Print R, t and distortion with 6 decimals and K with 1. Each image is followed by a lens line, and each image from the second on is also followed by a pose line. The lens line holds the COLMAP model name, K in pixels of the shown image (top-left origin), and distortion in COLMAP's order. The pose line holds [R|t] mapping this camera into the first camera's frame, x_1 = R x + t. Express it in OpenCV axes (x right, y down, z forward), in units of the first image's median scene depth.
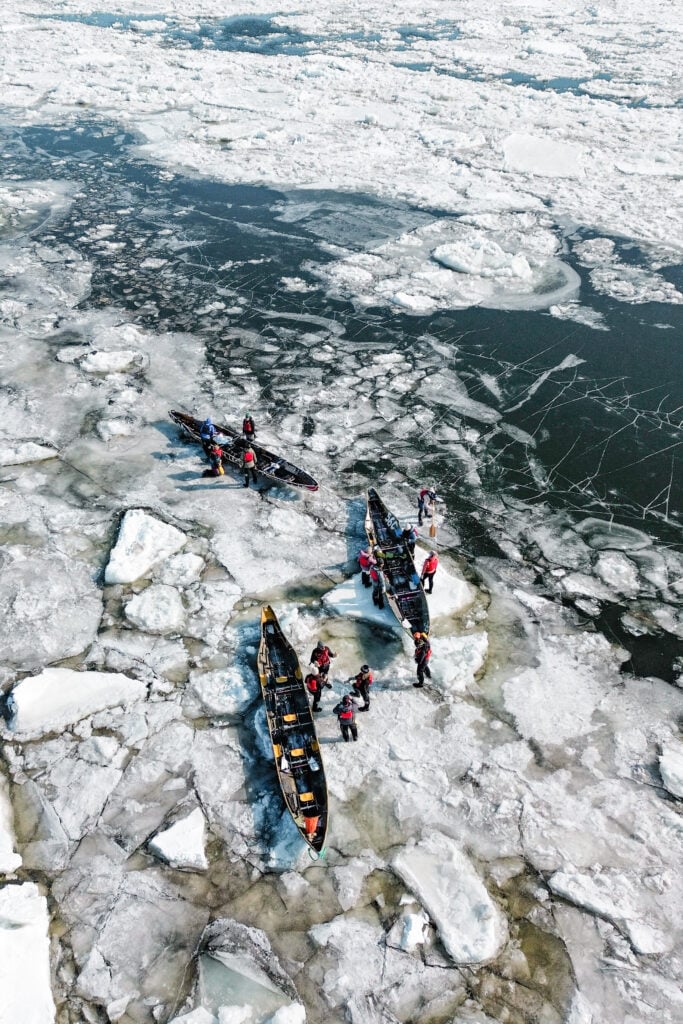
lens RADIAL K [[851.3, 0, 341.5], [0, 851.3, 512.0], [0, 0, 1]] dist [0.108005, -0.155487]
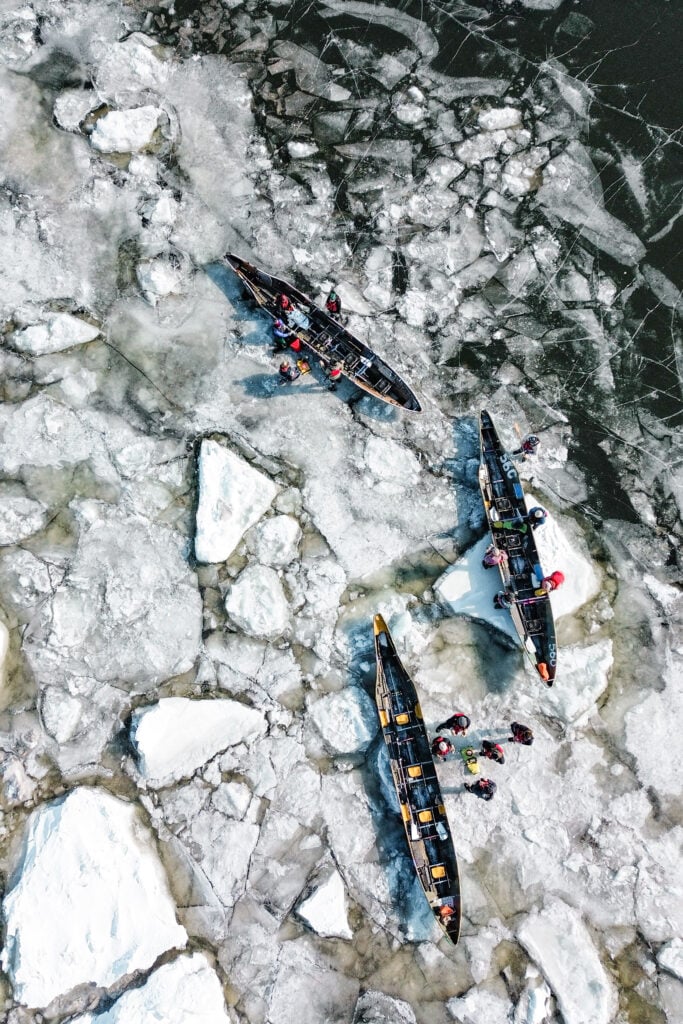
lens RADIAL K [[851.3, 0, 341.5], [0, 851.3, 512.0], [0, 0, 1]] dist [0.108005, -0.155487]
pose [[0.999987, -0.000017, -0.005100, -0.128034], [0.002911, 0.823047, 0.567966, -0.533118], [0.004188, -0.567973, 0.823037, 0.305212]]
